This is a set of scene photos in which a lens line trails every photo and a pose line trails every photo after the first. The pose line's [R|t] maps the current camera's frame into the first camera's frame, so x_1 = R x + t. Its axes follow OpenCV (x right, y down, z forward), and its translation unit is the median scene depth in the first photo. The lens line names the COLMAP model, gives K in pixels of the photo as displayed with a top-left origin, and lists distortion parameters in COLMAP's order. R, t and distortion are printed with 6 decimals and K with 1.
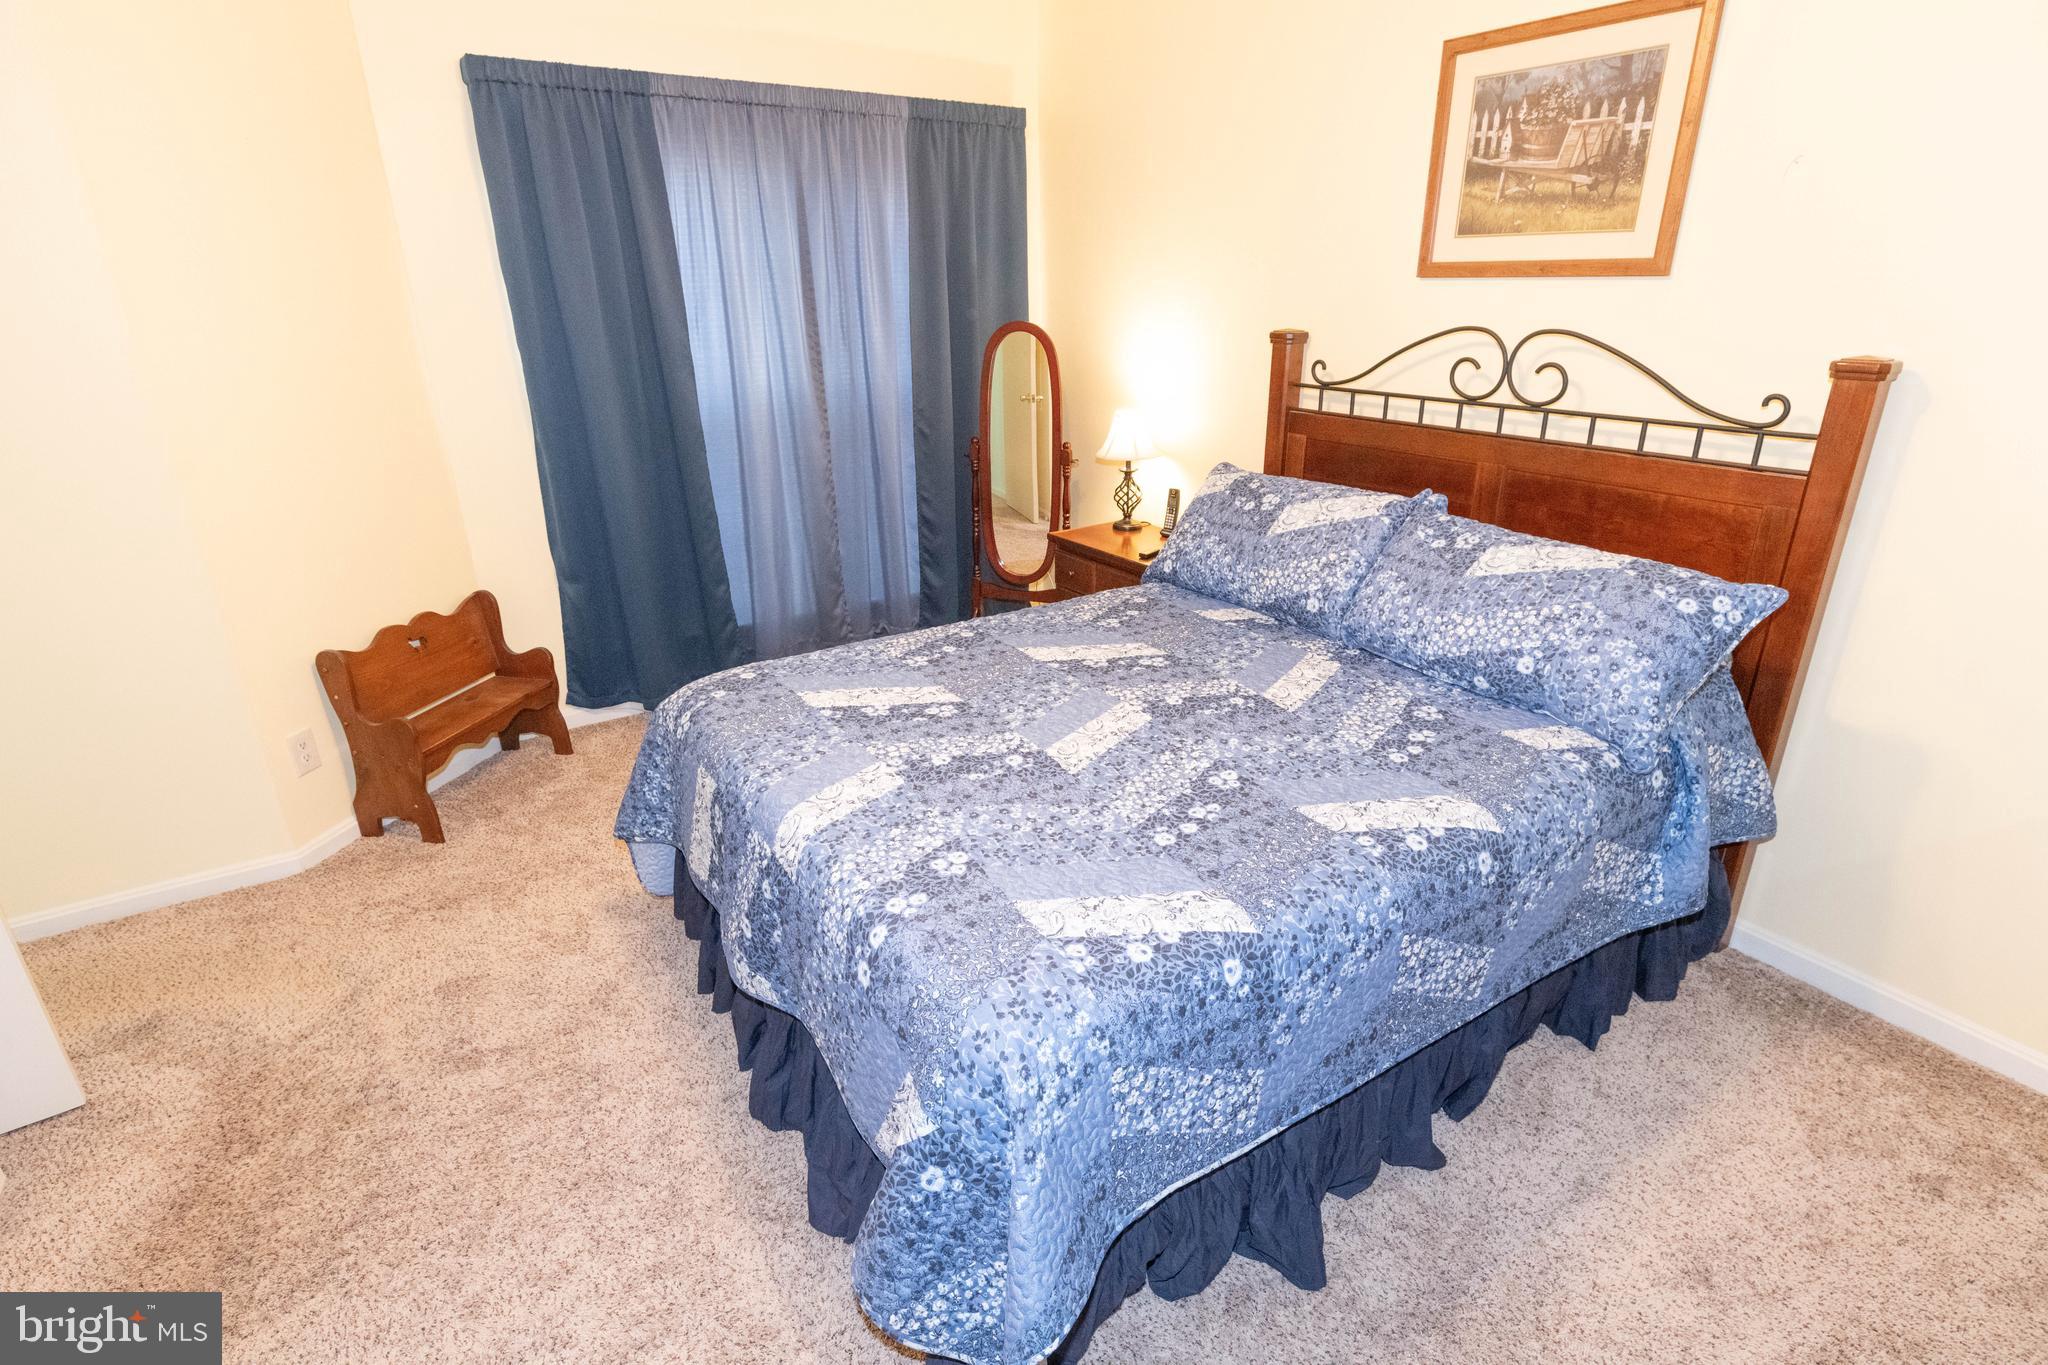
lens RADIAL K [[1009.6, 0, 1051.2], [0, 1009.6, 694.1], [0, 0, 1]] dist [-0.001213, -0.000649]
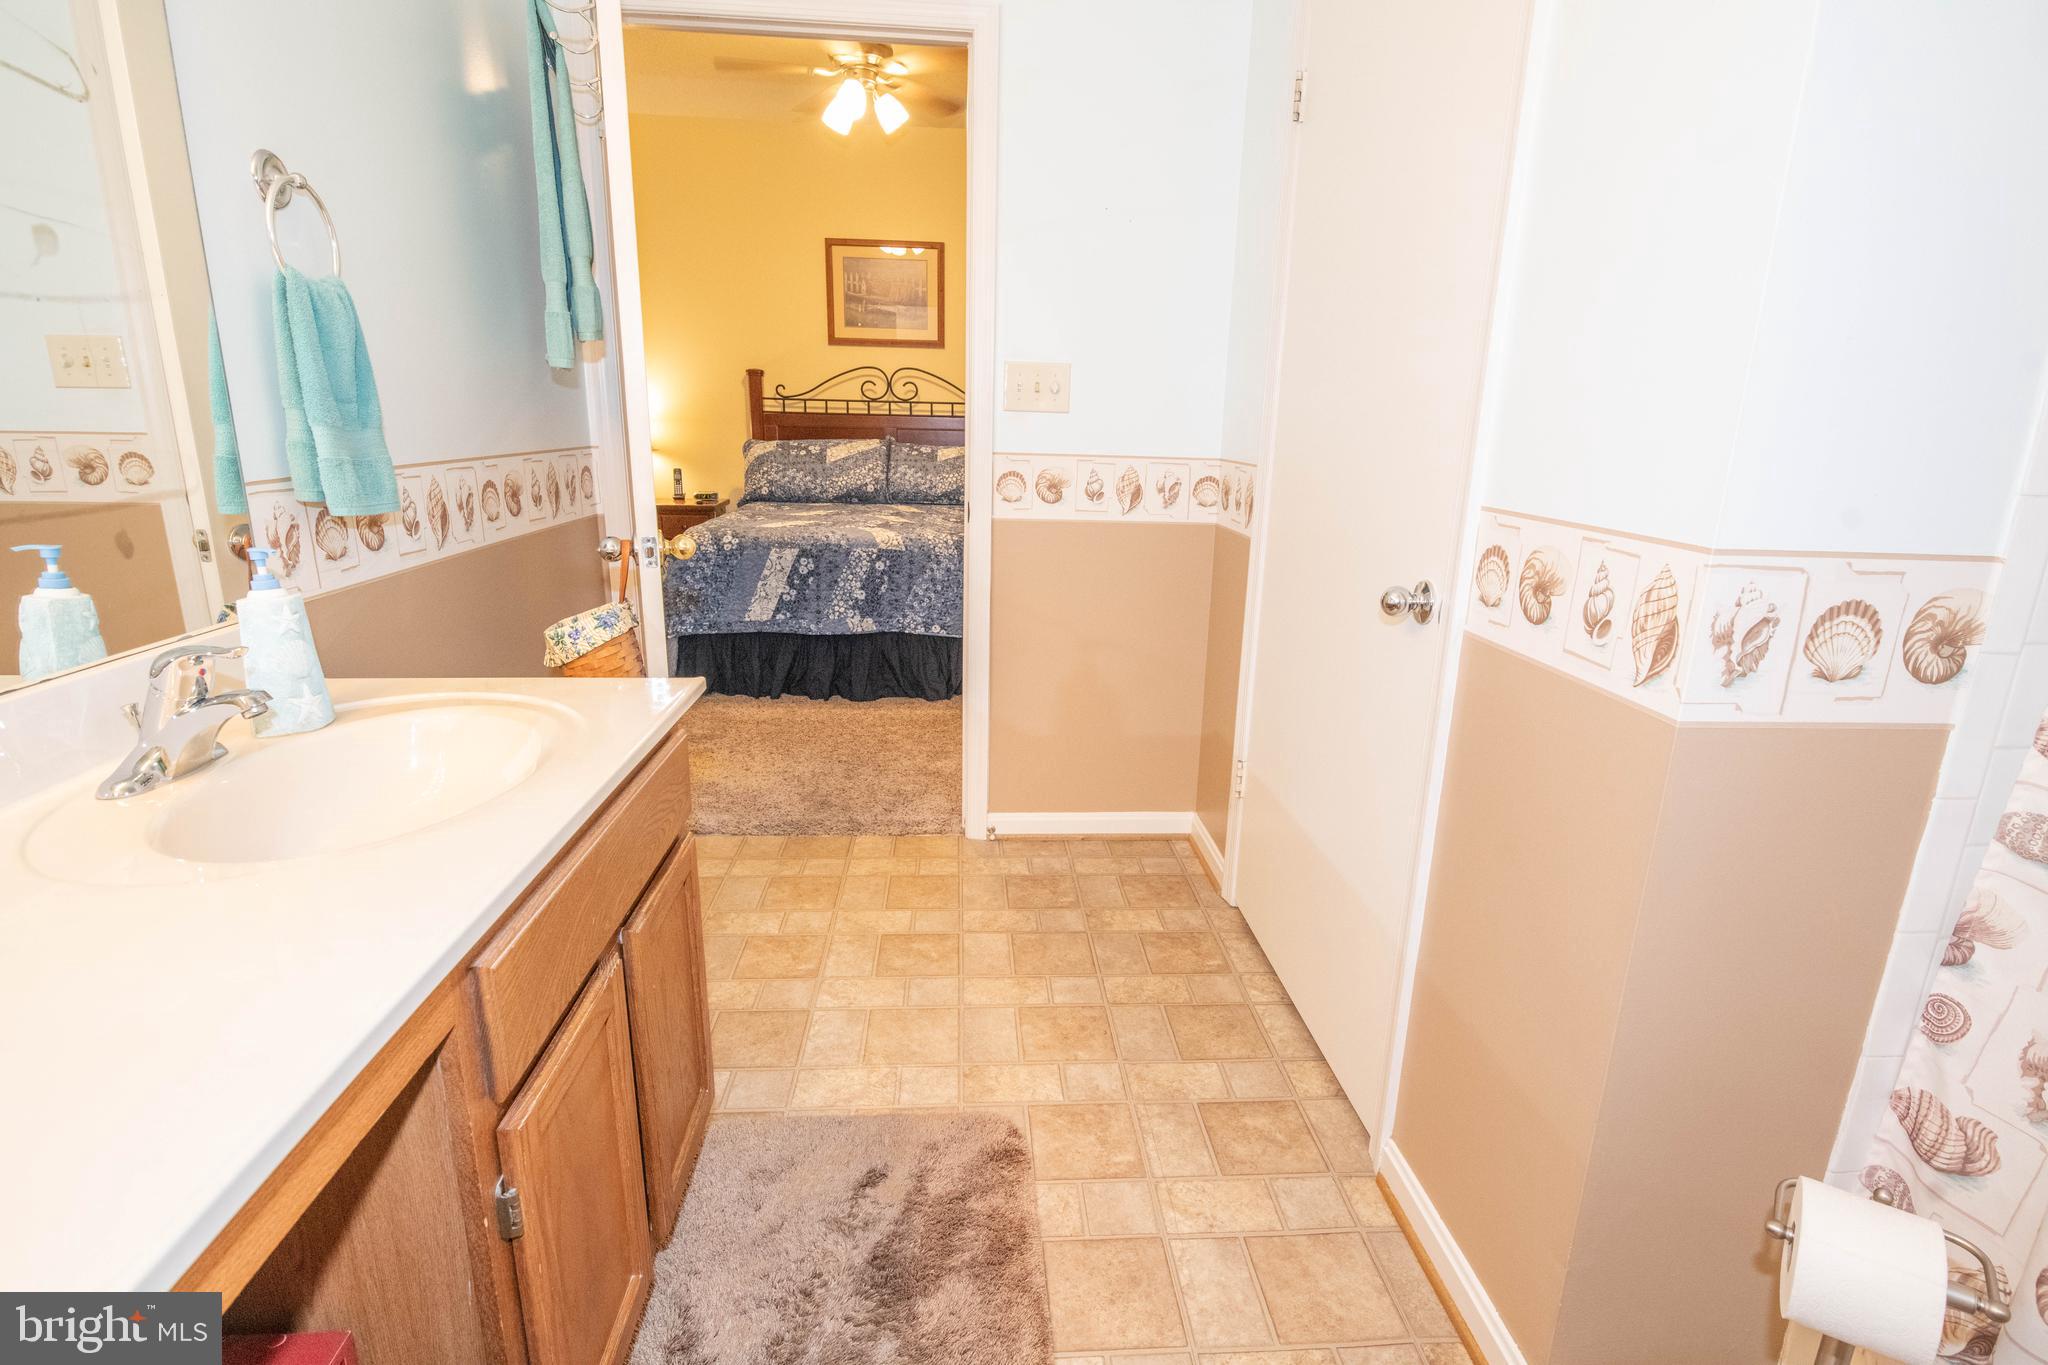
lens RADIAL K [[998.2, 0, 1027.1], [0, 998.2, 690.4], [0, 0, 1]] dist [0.001016, 0.000066]
pose [[0.502695, -0.211851, 0.838103, -1.491508], [0.306862, 0.950099, 0.056105, 0.313287], [-0.808167, 0.228979, 0.542619, -0.321774]]
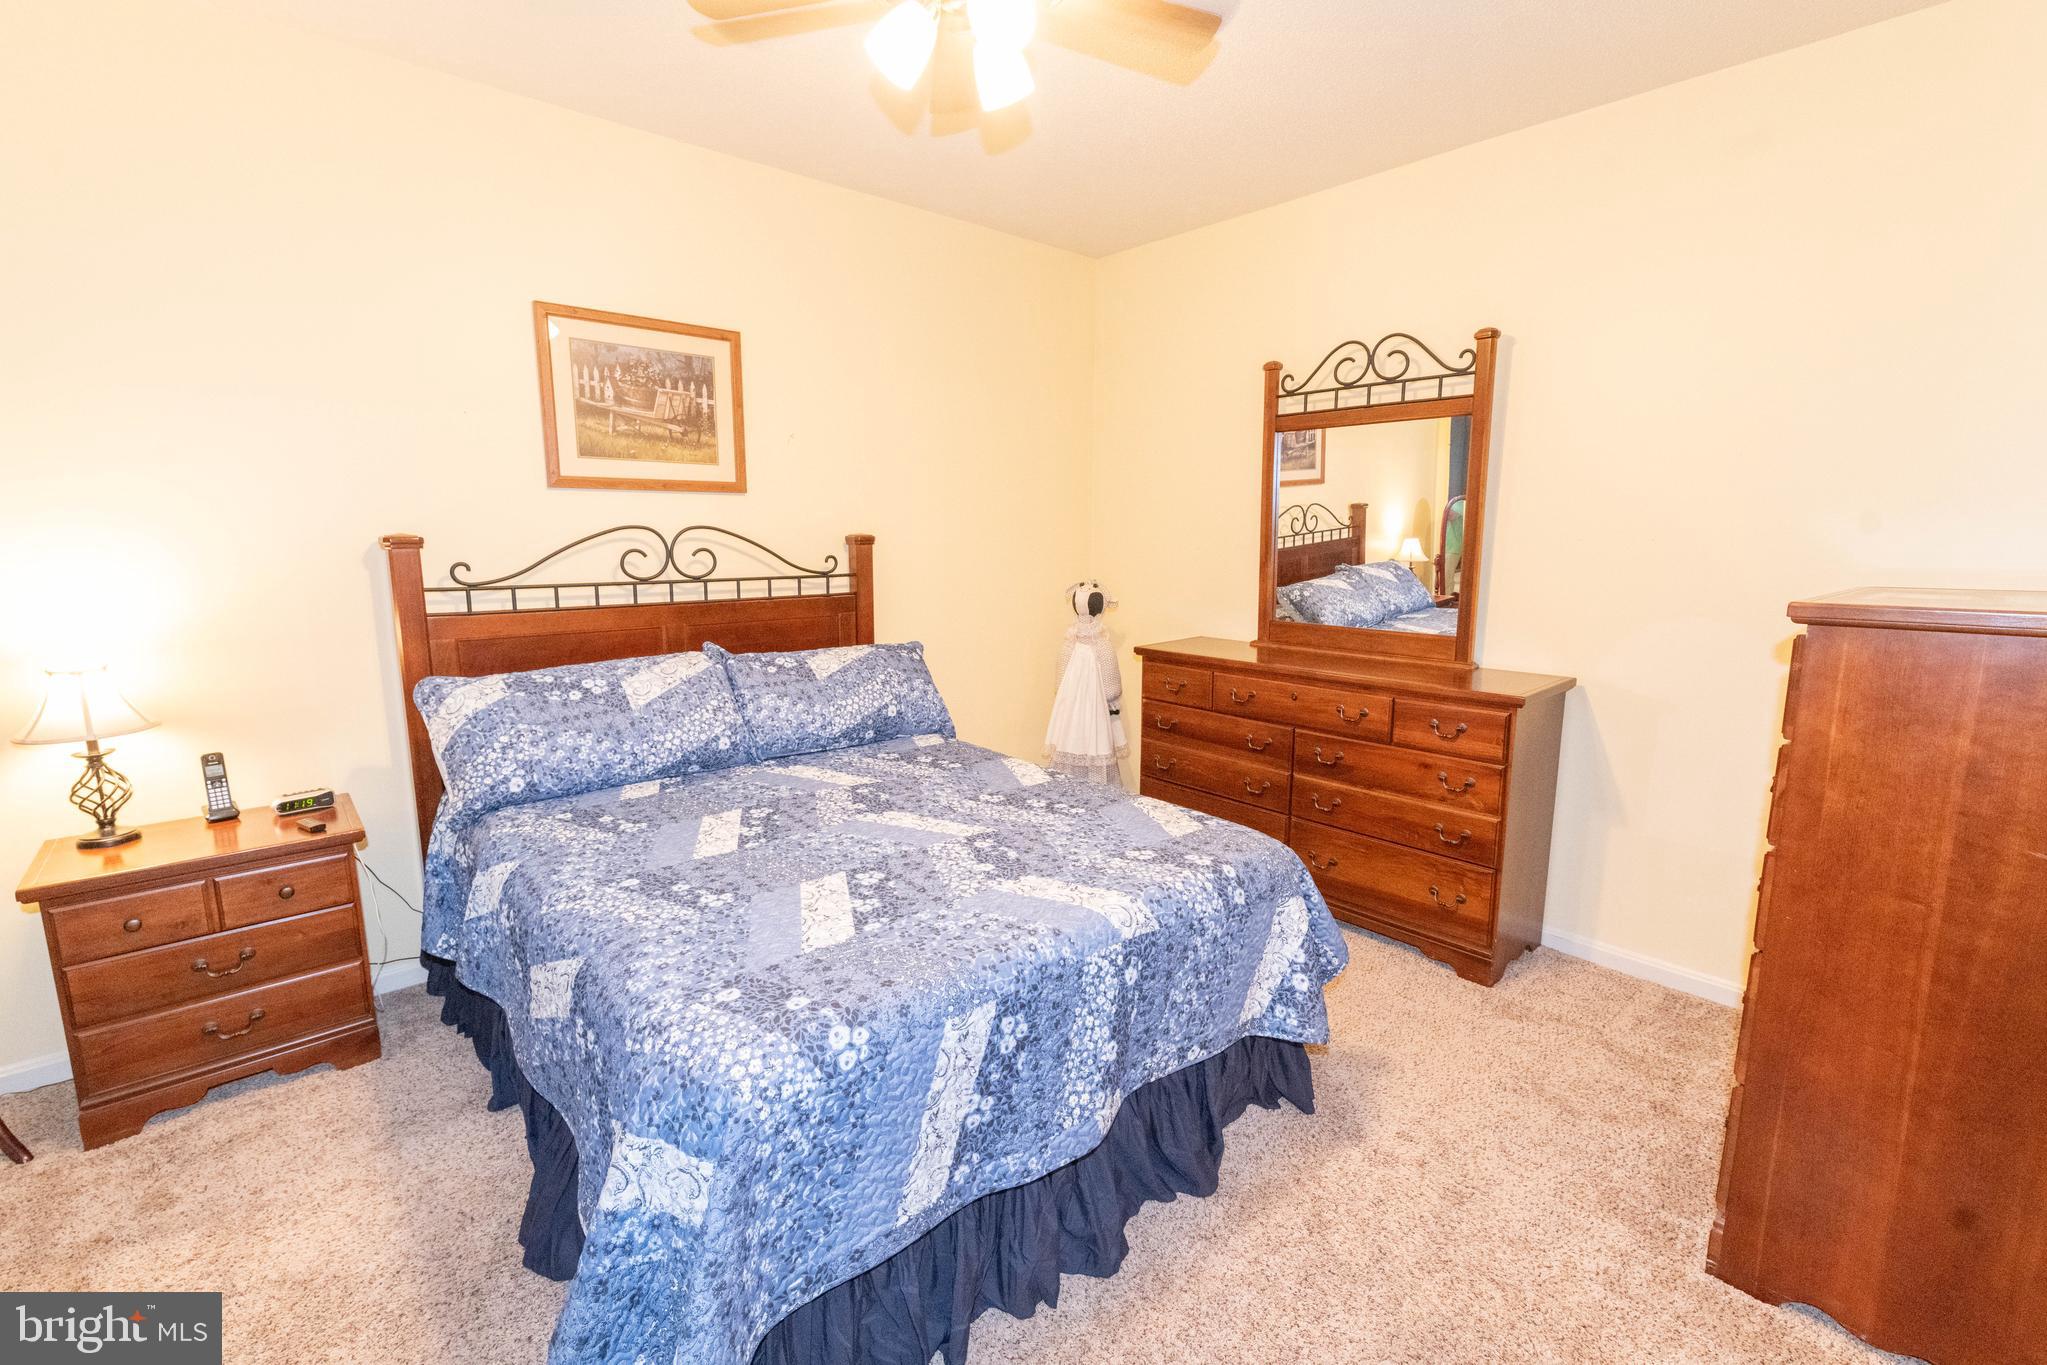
lens RADIAL K [[885.0, 0, 1019.0], [0, 885.0, 681.1], [0, 0, 1]] dist [-0.000528, 0.000044]
pose [[-0.120628, -0.162331, 0.979335, -0.829823], [0.375315, 0.905855, 0.196380, -0.239991], [-0.919014, 0.391248, -0.048346, 0.735825]]
